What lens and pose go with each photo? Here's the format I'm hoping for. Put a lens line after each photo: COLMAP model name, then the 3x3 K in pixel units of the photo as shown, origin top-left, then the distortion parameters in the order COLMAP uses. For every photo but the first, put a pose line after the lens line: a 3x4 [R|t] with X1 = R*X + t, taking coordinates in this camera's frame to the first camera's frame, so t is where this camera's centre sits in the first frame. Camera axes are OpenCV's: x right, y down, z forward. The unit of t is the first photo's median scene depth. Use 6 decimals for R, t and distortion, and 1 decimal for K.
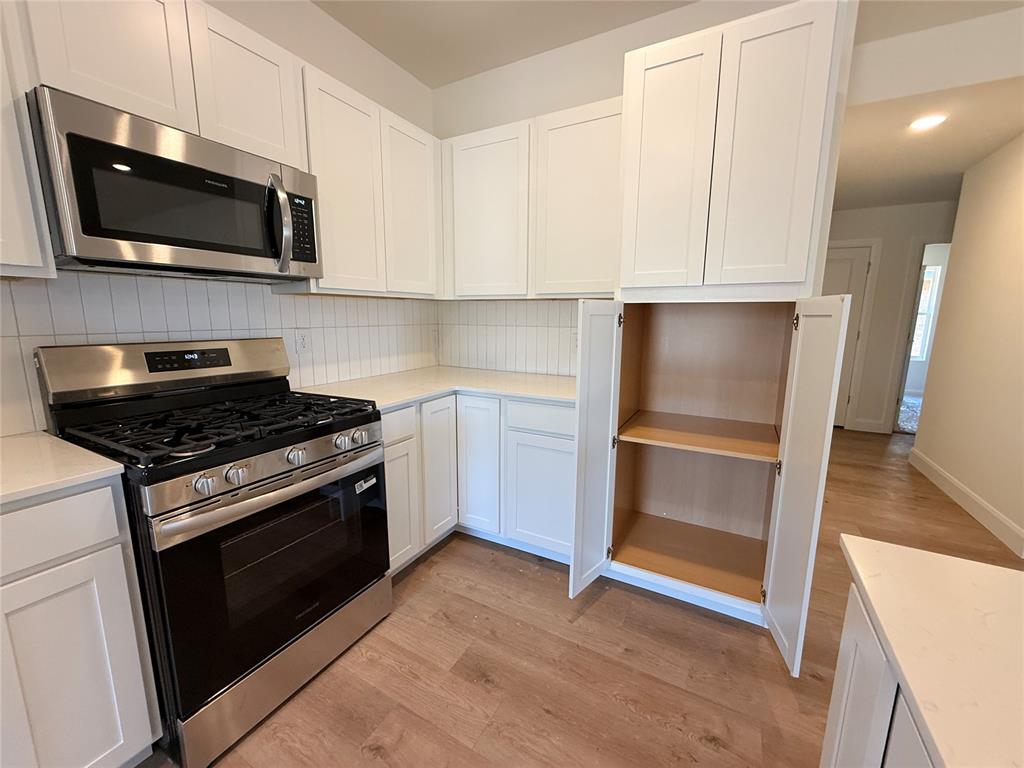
lens RADIAL K [[410.2, 0, 510.0], [0, 410.2, 385.8], [0, 0, 1]] dist [-0.000887, -0.000276]
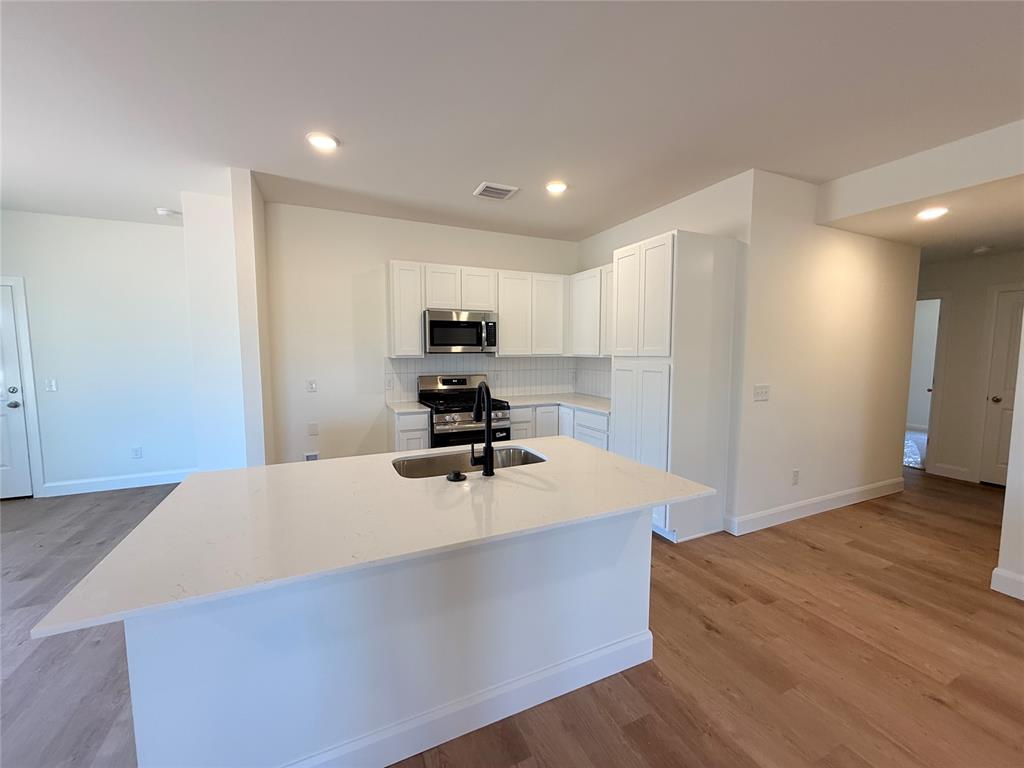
lens RADIAL K [[410.2, 0, 510.0], [0, 410.2, 385.8], [0, 0, 1]] dist [-0.000887, -0.000276]
pose [[0.806225, 0.043479, -0.590009, 1.117791], [-0.094776, 0.993907, -0.056264, 0.078641], [0.583968, 0.101280, 0.805434, -0.979236]]
